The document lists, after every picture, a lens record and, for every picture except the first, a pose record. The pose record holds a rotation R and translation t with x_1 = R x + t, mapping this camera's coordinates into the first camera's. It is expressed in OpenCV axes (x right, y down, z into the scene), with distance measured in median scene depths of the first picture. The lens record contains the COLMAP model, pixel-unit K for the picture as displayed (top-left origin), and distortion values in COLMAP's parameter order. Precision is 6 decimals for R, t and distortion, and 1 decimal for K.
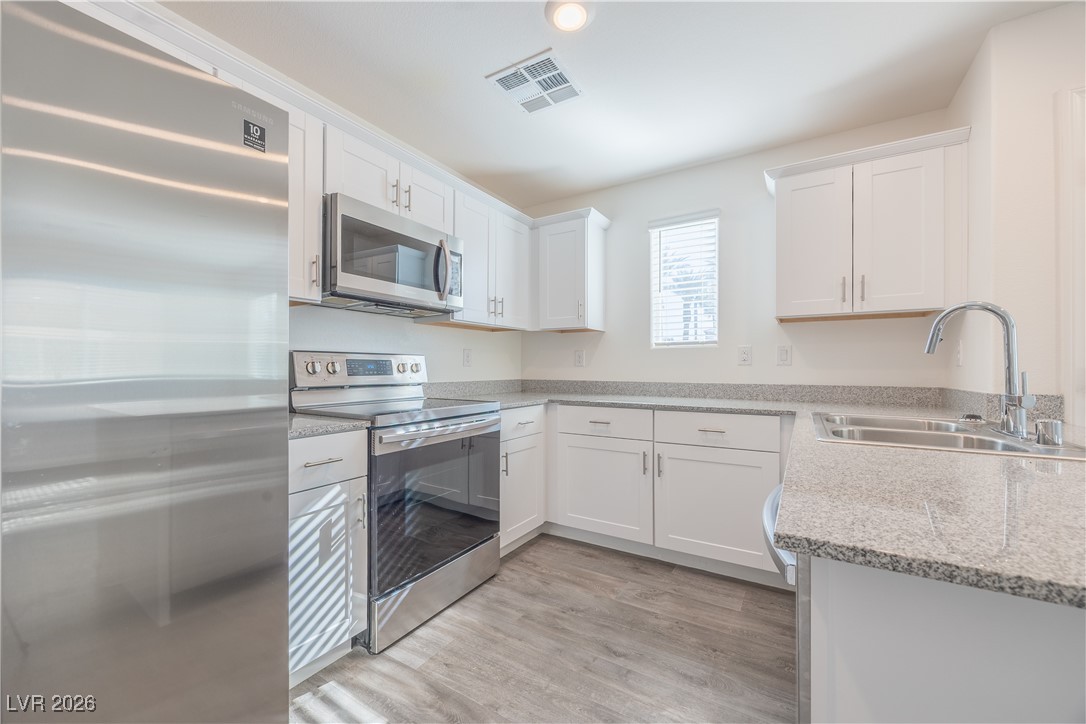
lens RADIAL K [[419.4, 0, 542.1], [0, 419.4, 364.9], [0, 0, 1]] dist [0.000329, 0.000082]
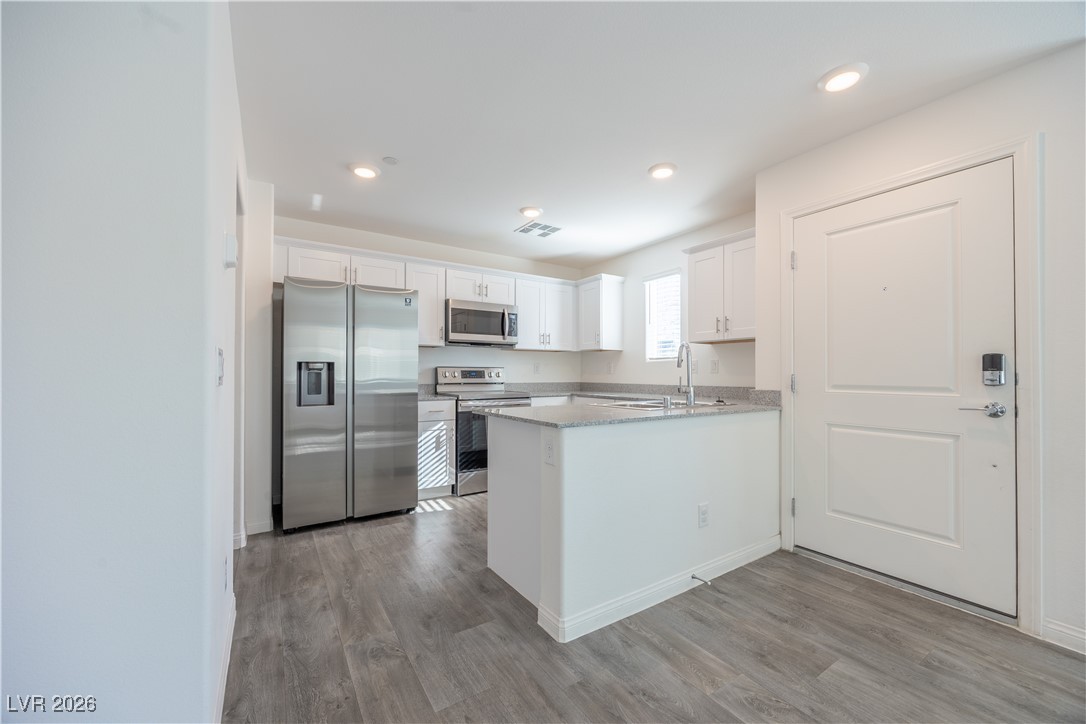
lens RADIAL K [[419.4, 0, 542.1], [0, 419.4, 364.9], [0, 0, 1]] dist [0.000329, 0.000082]
pose [[0.899751, -0.009887, -0.436292, 0.834652], [0.003184, 0.999865, -0.016092, -0.006335], [0.436392, 0.013090, 0.899661, -0.729340]]
